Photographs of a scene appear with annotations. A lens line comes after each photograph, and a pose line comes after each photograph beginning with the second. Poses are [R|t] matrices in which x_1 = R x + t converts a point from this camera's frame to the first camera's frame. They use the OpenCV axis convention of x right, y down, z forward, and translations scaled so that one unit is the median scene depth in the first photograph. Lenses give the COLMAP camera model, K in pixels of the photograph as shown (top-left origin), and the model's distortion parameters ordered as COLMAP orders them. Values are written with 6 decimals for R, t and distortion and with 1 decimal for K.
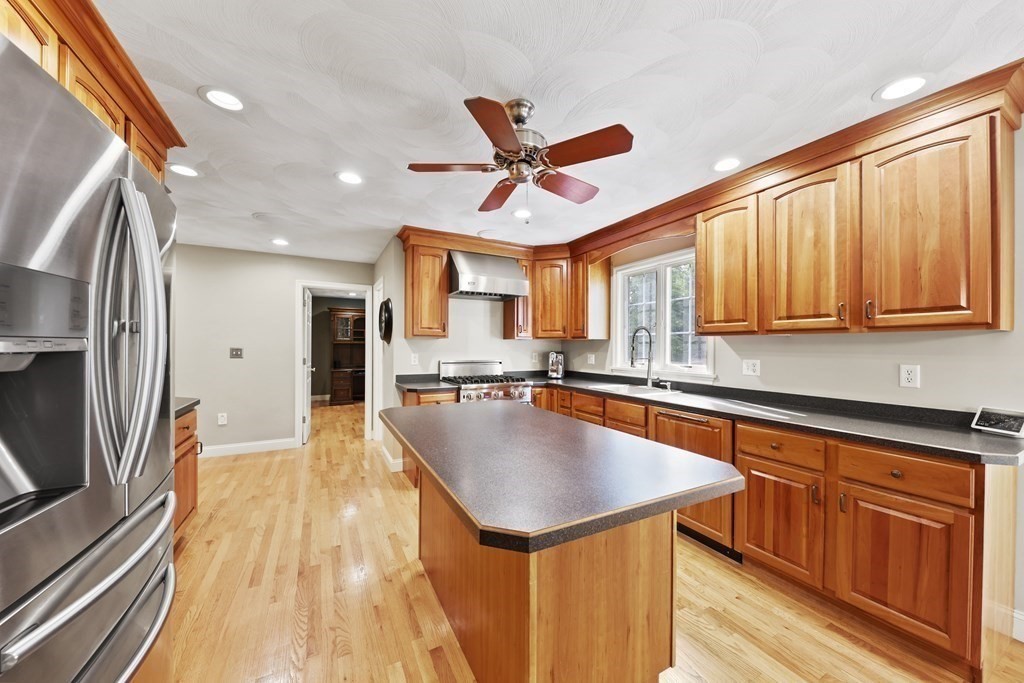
lens RADIAL K [[355.2, 0, 505.4], [0, 355.2, 337.3], [0, 0, 1]] dist [-0.004788, 0.000107]
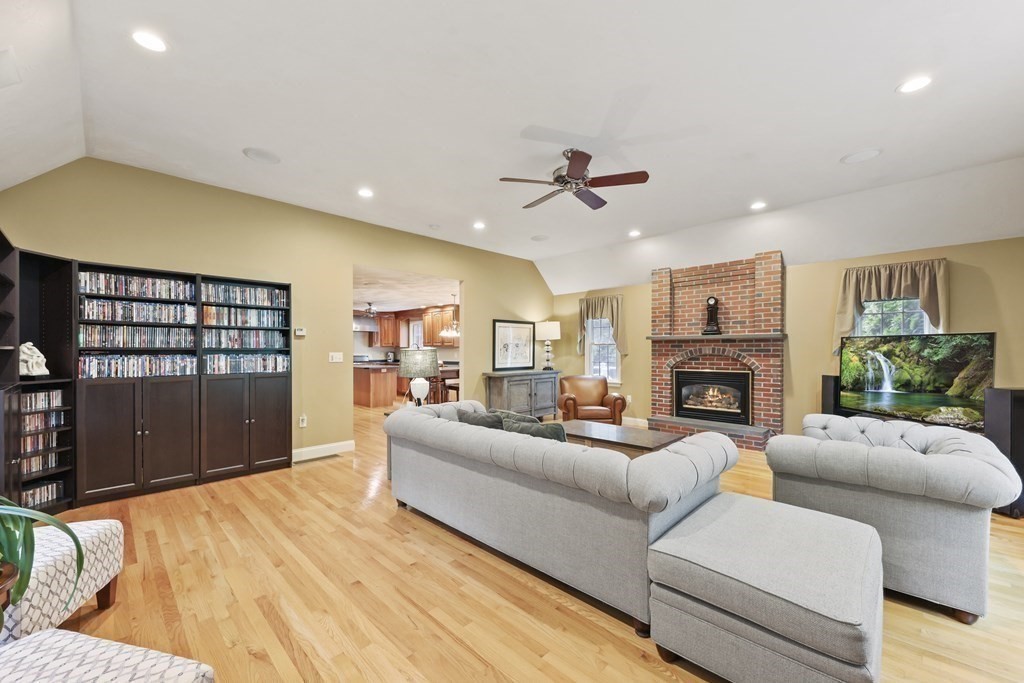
lens RADIAL K [[401.4, 0, 510.2], [0, 401.4, 352.2], [0, 0, 1]] dist [0.003448, -0.000064]
pose [[0.949816, -0.008485, 0.312694, 0.067235], [-0.000869, 0.999557, 0.029764, -0.054530], [-0.312808, -0.028542, 0.949388, -2.432393]]
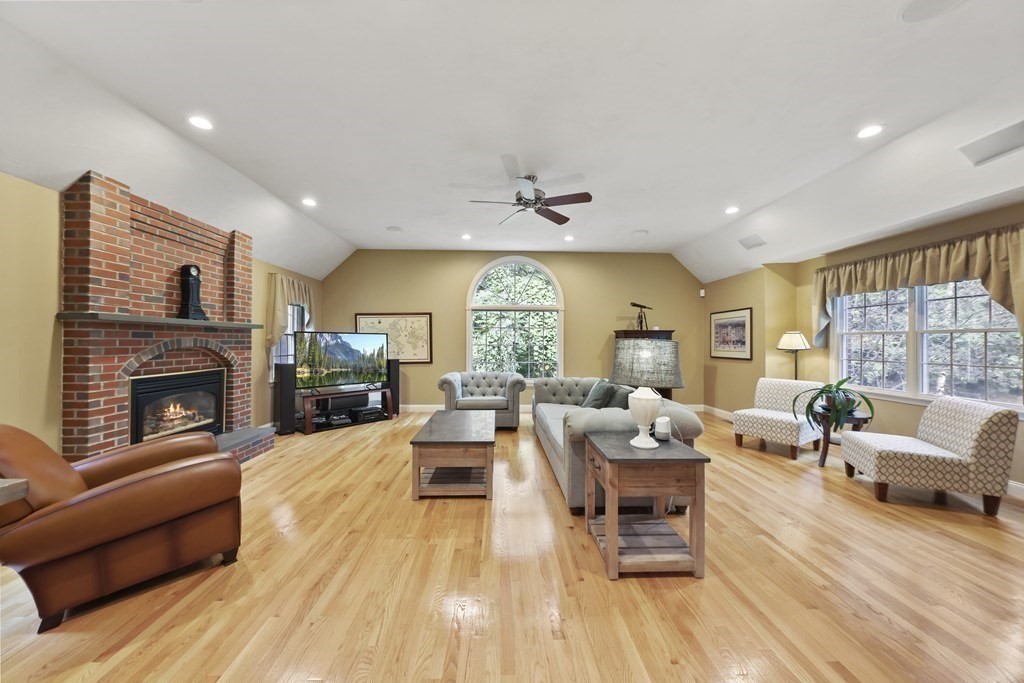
lens RADIAL K [[355.2, 0, 509.5], [0, 355.2, 341.0], [0, 0, 1]] dist [-0.004788, 0.000107]
pose [[-0.905266, -0.006205, 0.424800, 0.130233], [-0.016640, 0.999644, -0.020860, -0.010759], [-0.424520, -0.025952, -0.905047, -0.569988]]
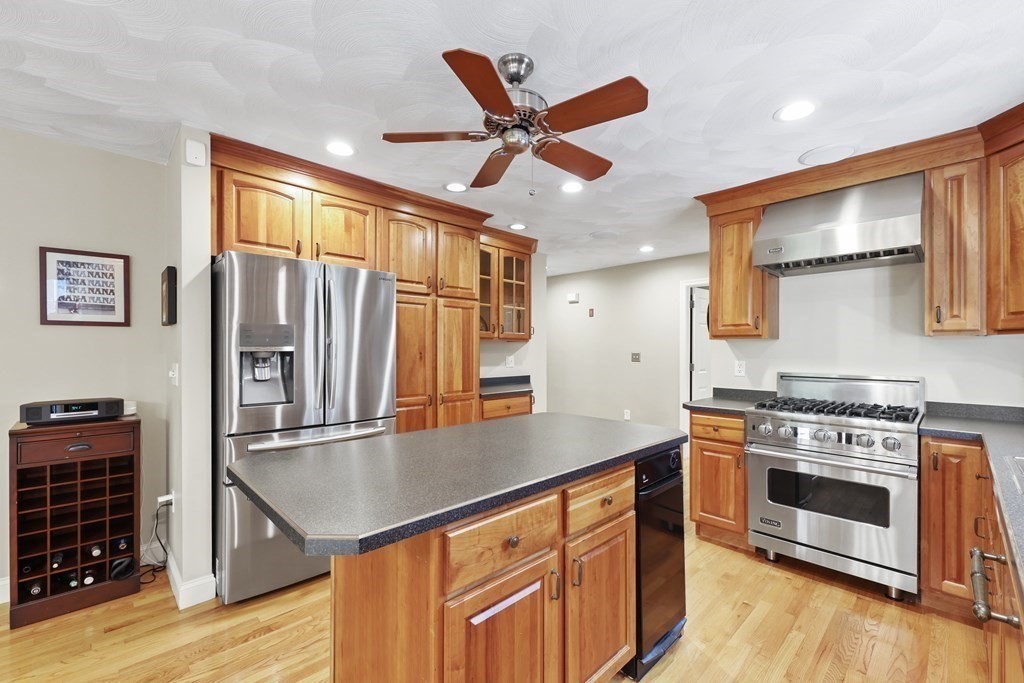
lens RADIAL K [[418.4, 0, 520.9], [0, 418.4, 348.8], [0, 0, 1]] dist [0.011994, -0.000014]
pose [[0.296362, -0.004509, -0.955065, 0.469465], [0.021031, 0.999777, 0.001806, 0.010417], [0.954844, -0.020622, 0.296391, 0.337371]]
